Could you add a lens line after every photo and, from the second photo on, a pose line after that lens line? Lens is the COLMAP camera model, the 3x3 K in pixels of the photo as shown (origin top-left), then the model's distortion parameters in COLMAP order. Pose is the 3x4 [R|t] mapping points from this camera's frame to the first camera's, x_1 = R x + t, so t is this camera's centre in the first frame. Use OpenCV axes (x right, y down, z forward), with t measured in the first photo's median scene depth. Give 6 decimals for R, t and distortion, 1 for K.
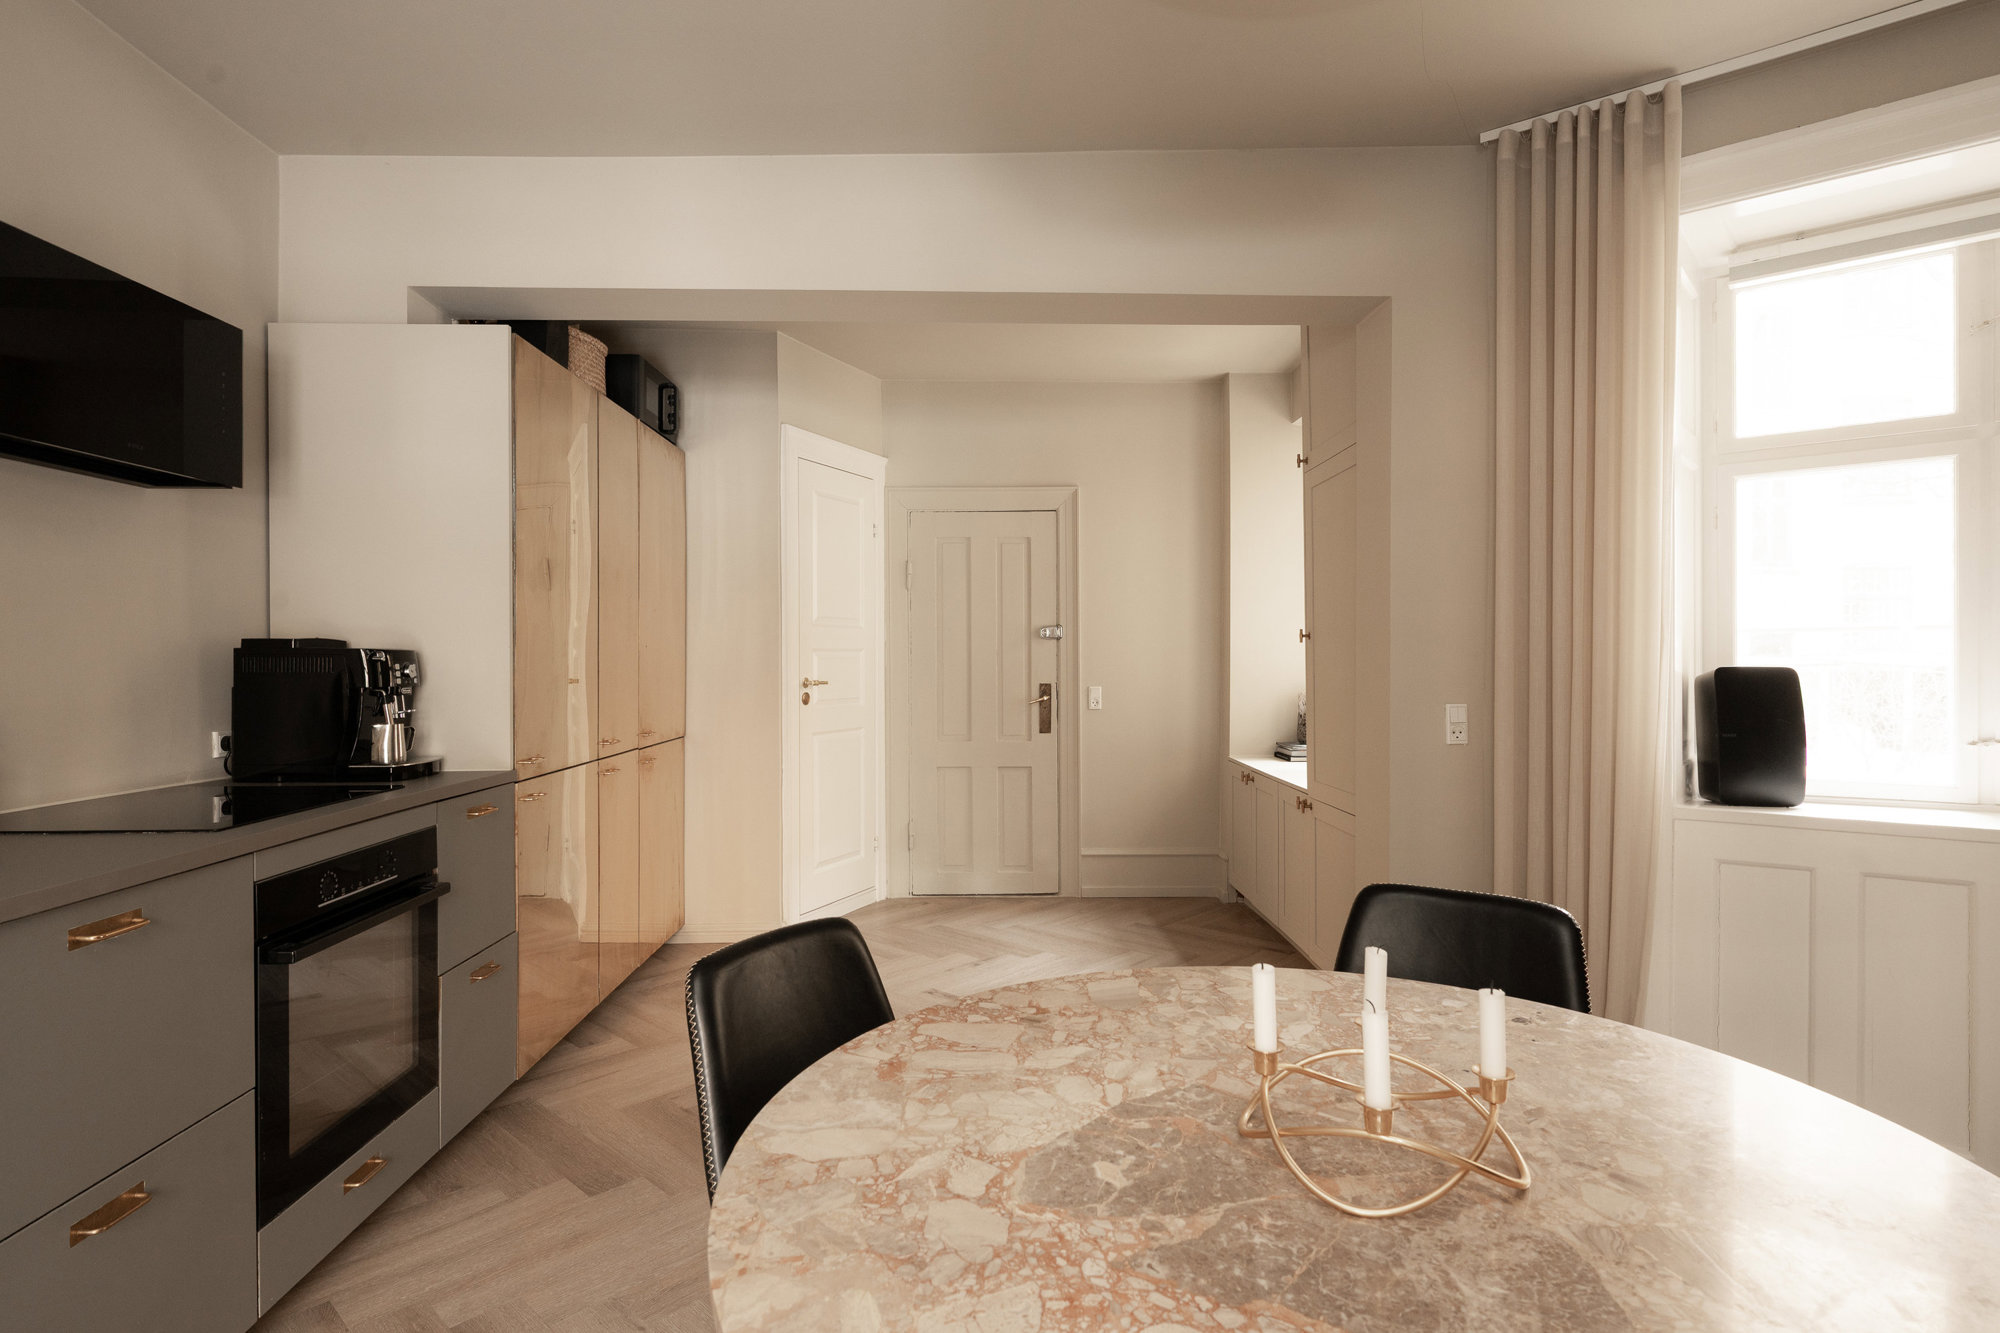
lens RADIAL K [[1026.6, 0, 996.8], [0, 1026.6, 671.2], [0, 0, 1]] dist [-0.002411, -0.000301]
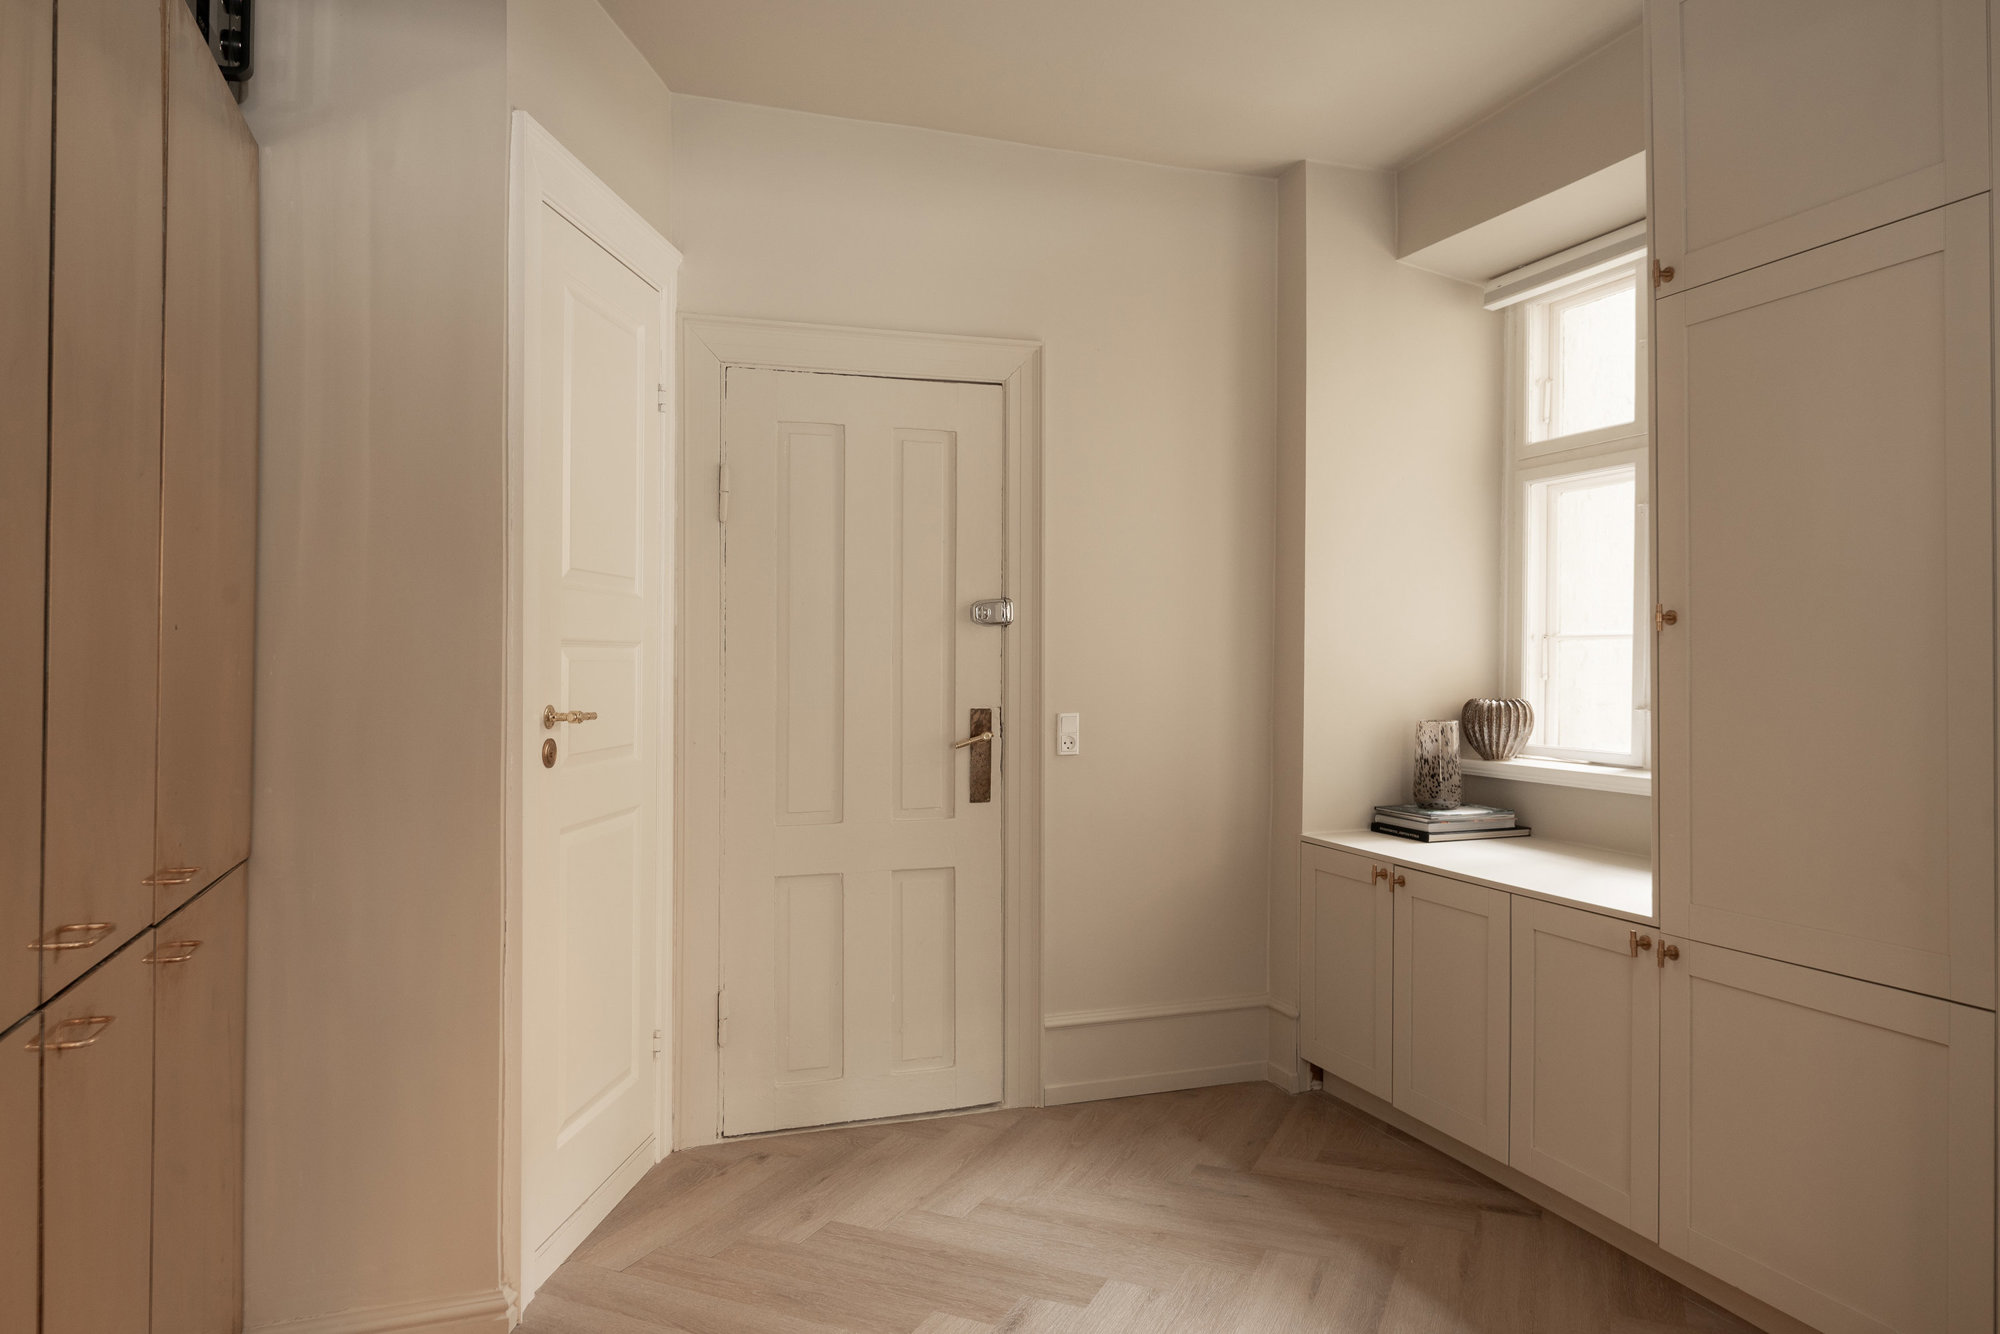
lens RADIAL K [[1312.5, 0, 998.3], [0, 1312.5, 654.0], [0, 0, 1]] dist [0.009473, -0.000586]
pose [[0.949229, 0.001466, 0.314584, -0.158417], [0.004093, 0.999847, -0.017010, -0.004609], [-0.314560, 0.017434, 0.949077, 0.355441]]
